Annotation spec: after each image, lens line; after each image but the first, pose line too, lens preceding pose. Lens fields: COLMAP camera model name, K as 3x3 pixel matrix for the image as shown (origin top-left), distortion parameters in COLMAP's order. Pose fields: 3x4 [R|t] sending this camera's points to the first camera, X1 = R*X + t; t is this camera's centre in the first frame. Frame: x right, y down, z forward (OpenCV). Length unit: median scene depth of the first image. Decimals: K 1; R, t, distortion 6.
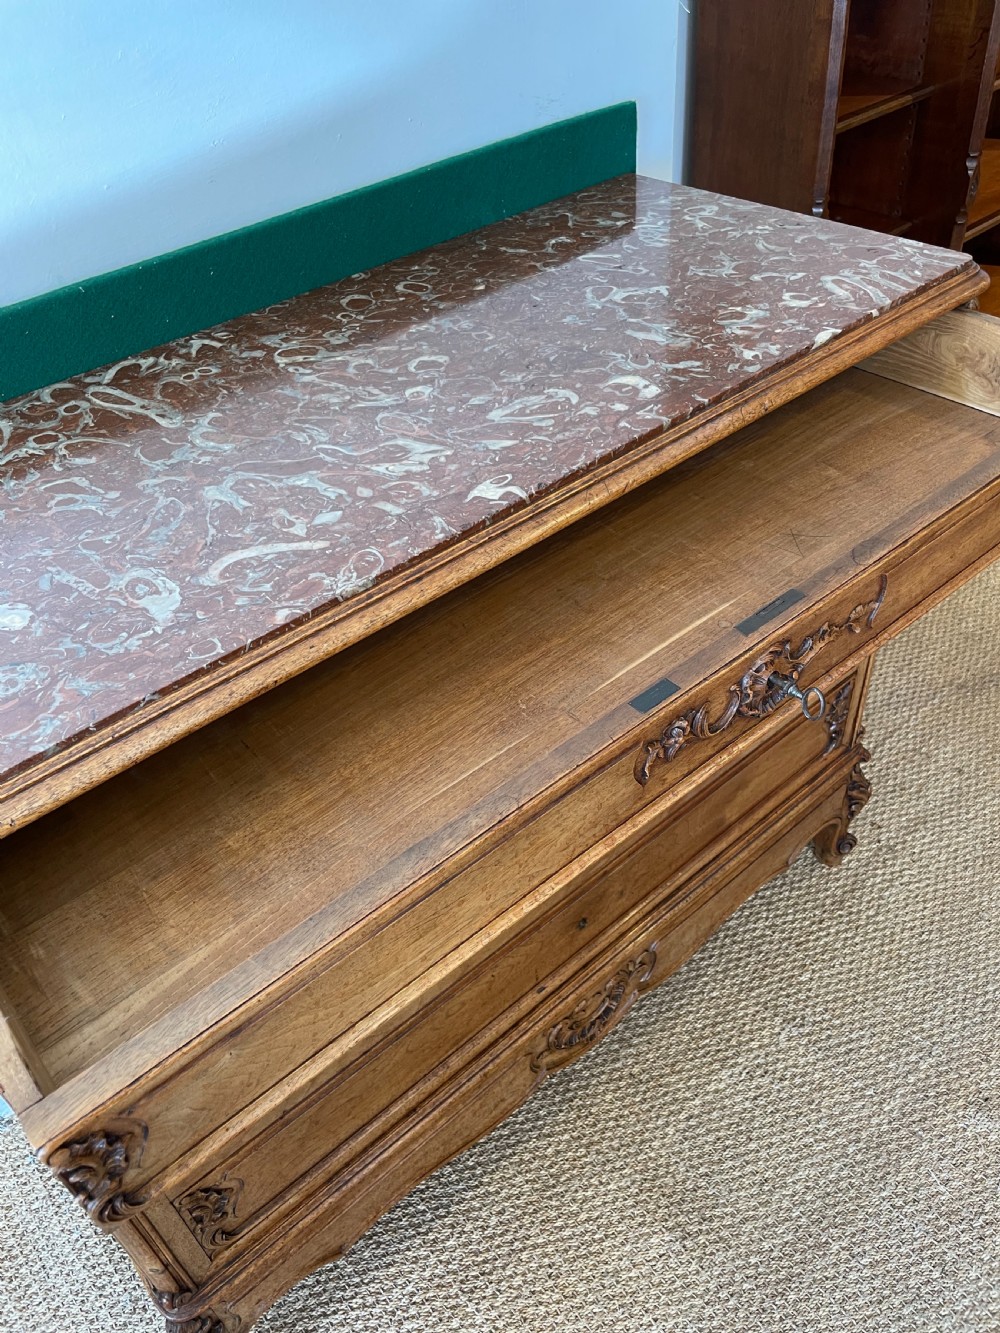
lens RADIAL K [[1020.4, 0, 480.8], [0, 1020.4, 667.1], [0, 0, 1]] dist [0.070672, -0.106512]
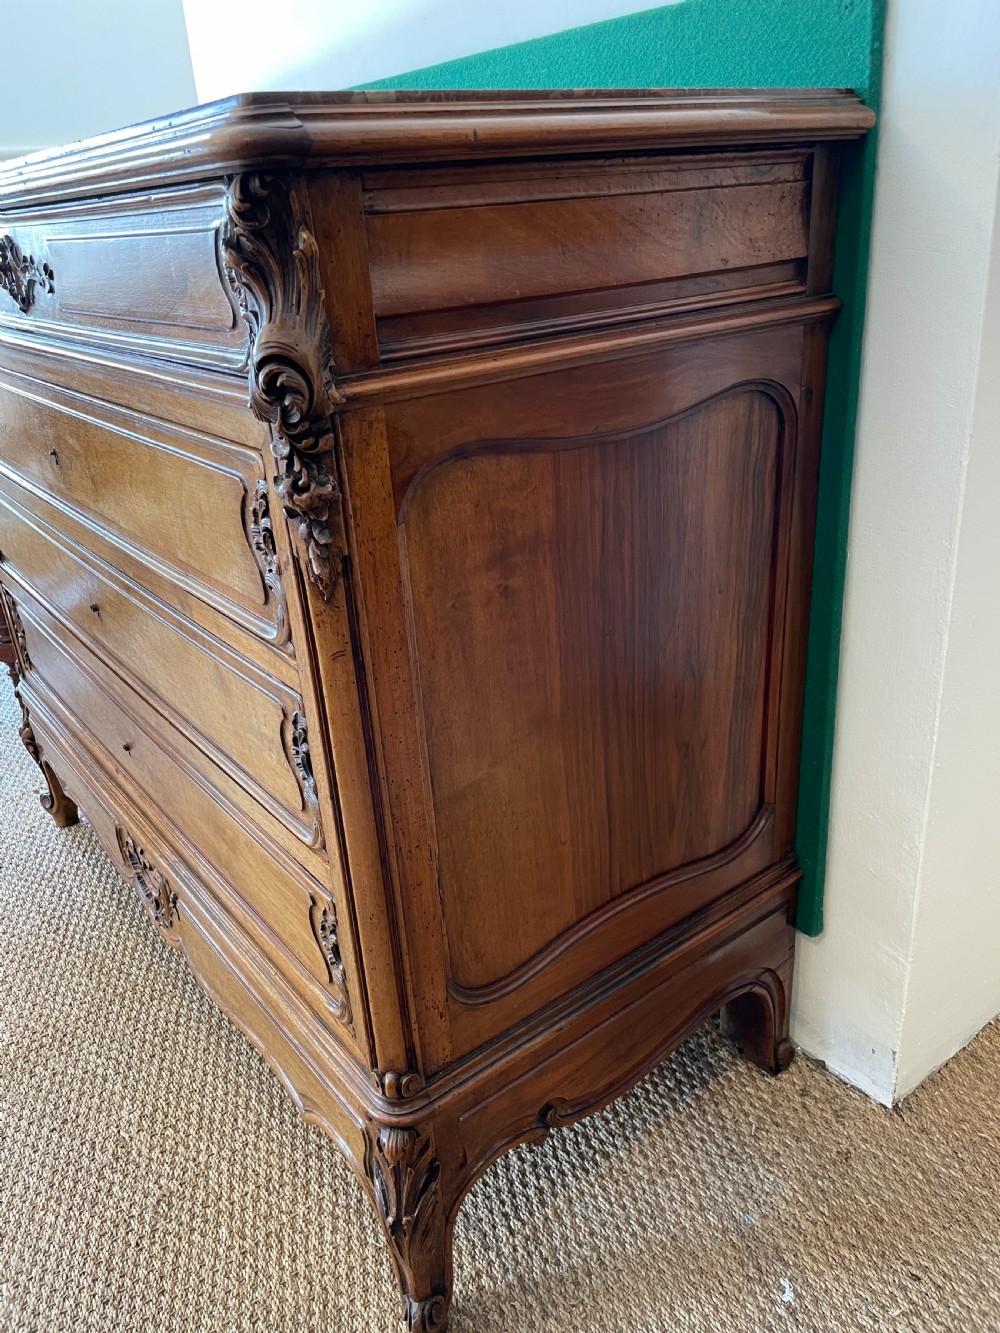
lens RADIAL K [[1024.0, 0, 493.7], [0, 1024.0, 665.4], [0, 0, 1]] dist [0.079341, -0.123861]
pose [[-0.044961, 0.488826, -0.871222, 1.050989], [-0.601909, 0.682775, 0.414154, -0.492163], [0.797298, 0.543017, 0.263531, 1.125894]]
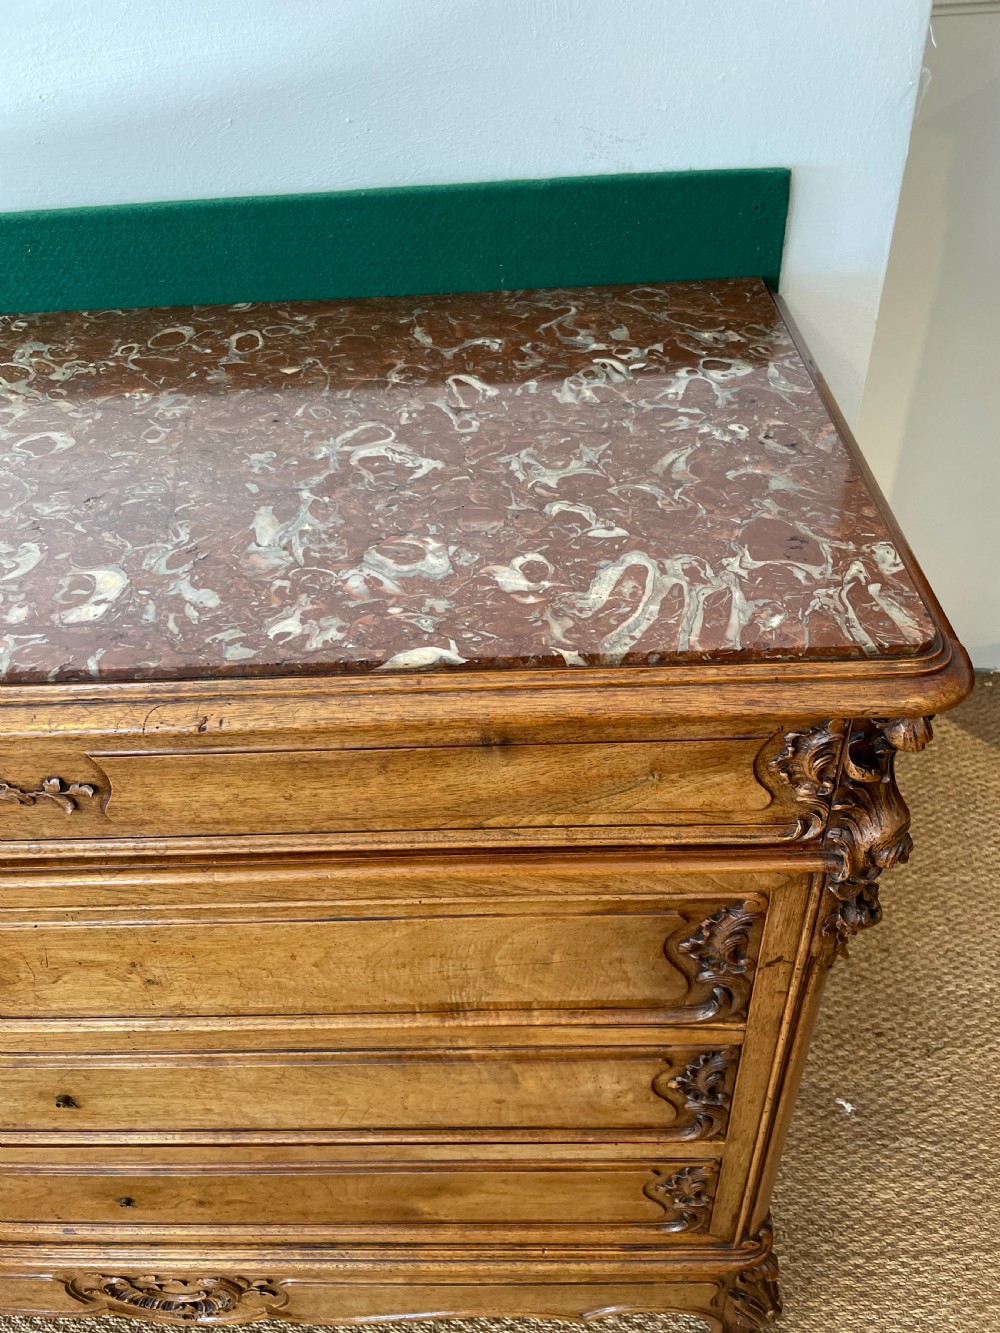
lens RADIAL K [[1023.9, 0, 493.3], [0, 1023.9, 675.3], [0, 0, 1]] dist [0.072761, -0.113751]
pose [[0.754982, 0.451675, -0.475386, 0.563008], [-0.435768, 0.887305, 0.150985, -0.371975], [0.490008, 0.093167, 0.866725, 0.507020]]
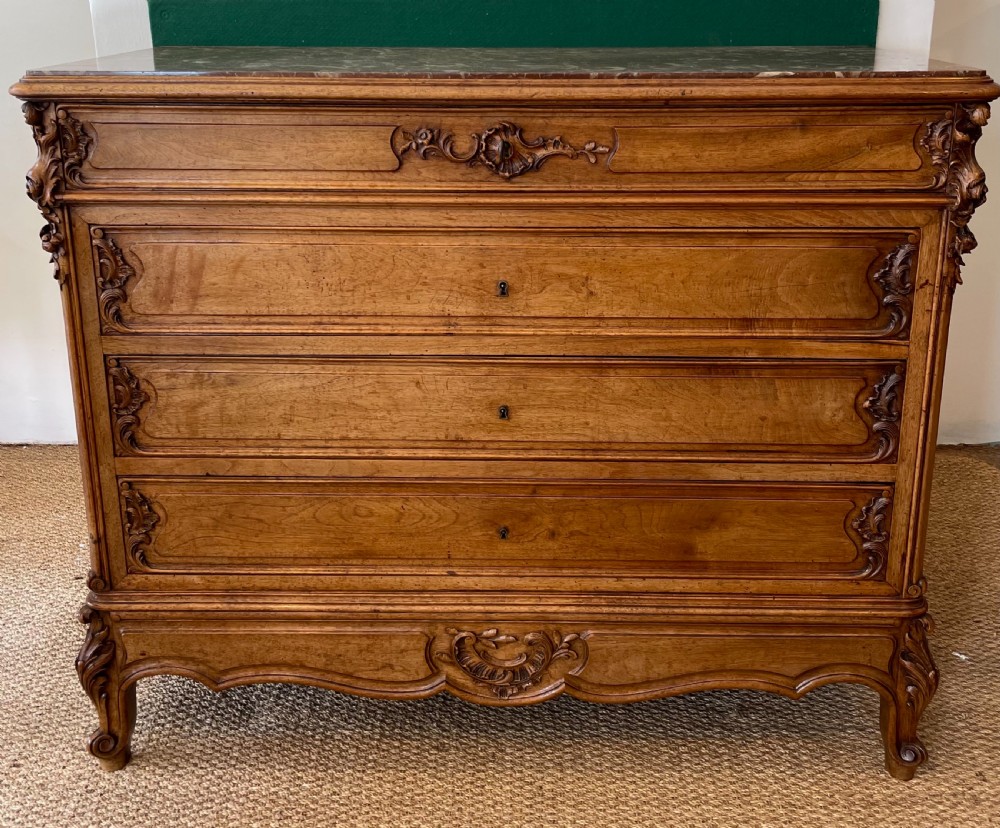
lens RADIAL K [[1076.2, 0, 518.5], [0, 1076.2, 288.1], [0, 0, 1]] dist [0.107992, -0.204057]
pose [[0.755874, 0.257064, -0.602140, 0.886759], [-0.475293, 0.847965, -0.234630, 0.340518], [0.450279, 0.463544, 0.763136, -0.045204]]
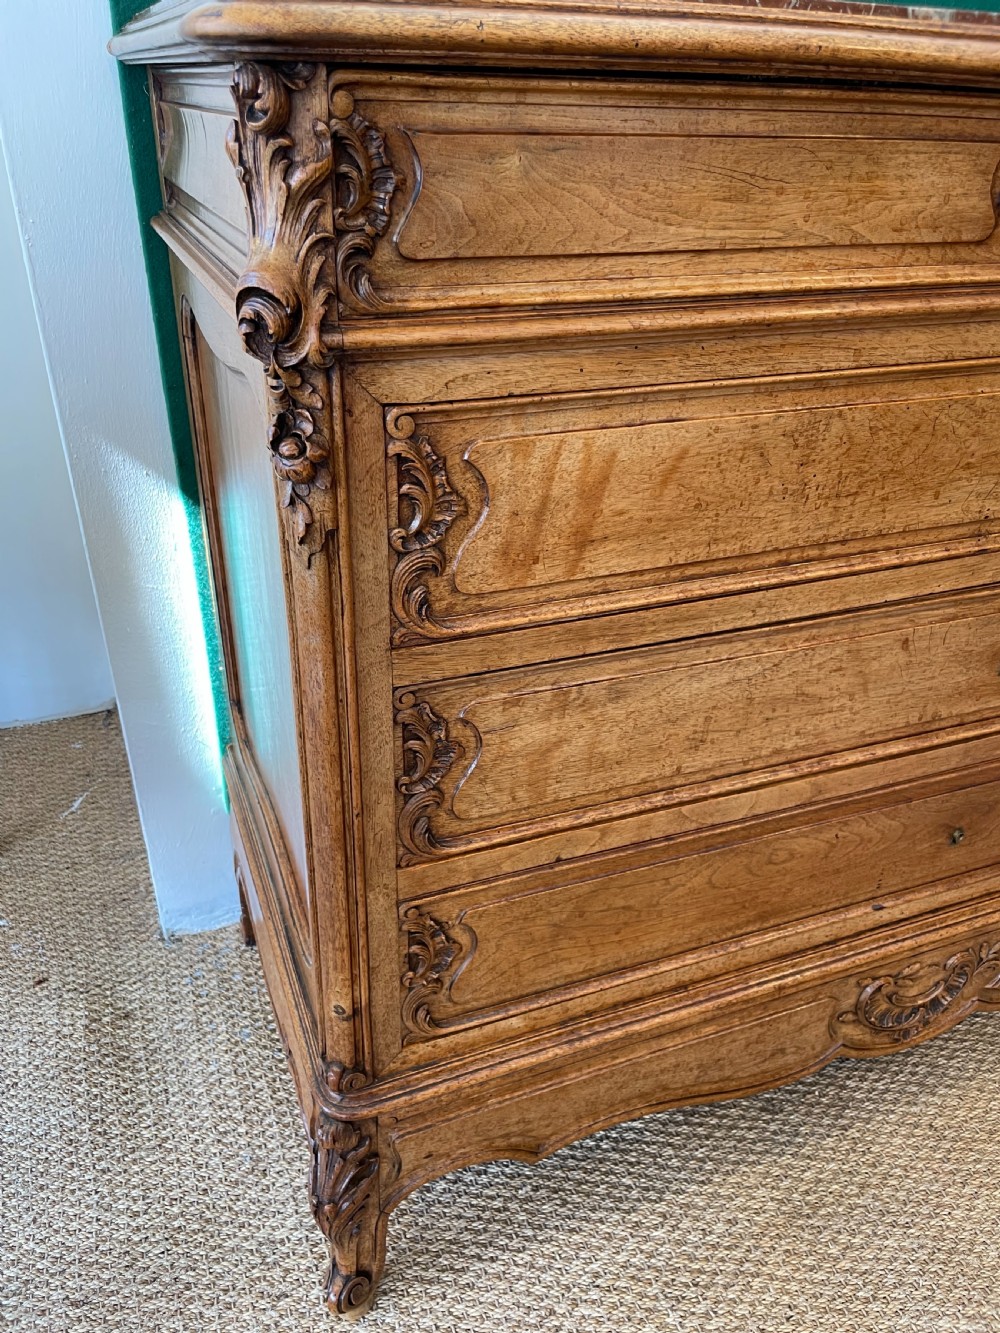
lens RADIAL K [[1023.9, 0, 493.3], [0, 1023.9, 675.3], [0, 0, 1]] dist [0.072761, -0.113751]
pose [[0.944431, 0.245592, -0.218481, -0.096854], [-0.281947, 0.946935, -0.154336, 0.406042], [0.168984, 0.207360, 0.963559, 0.218596]]
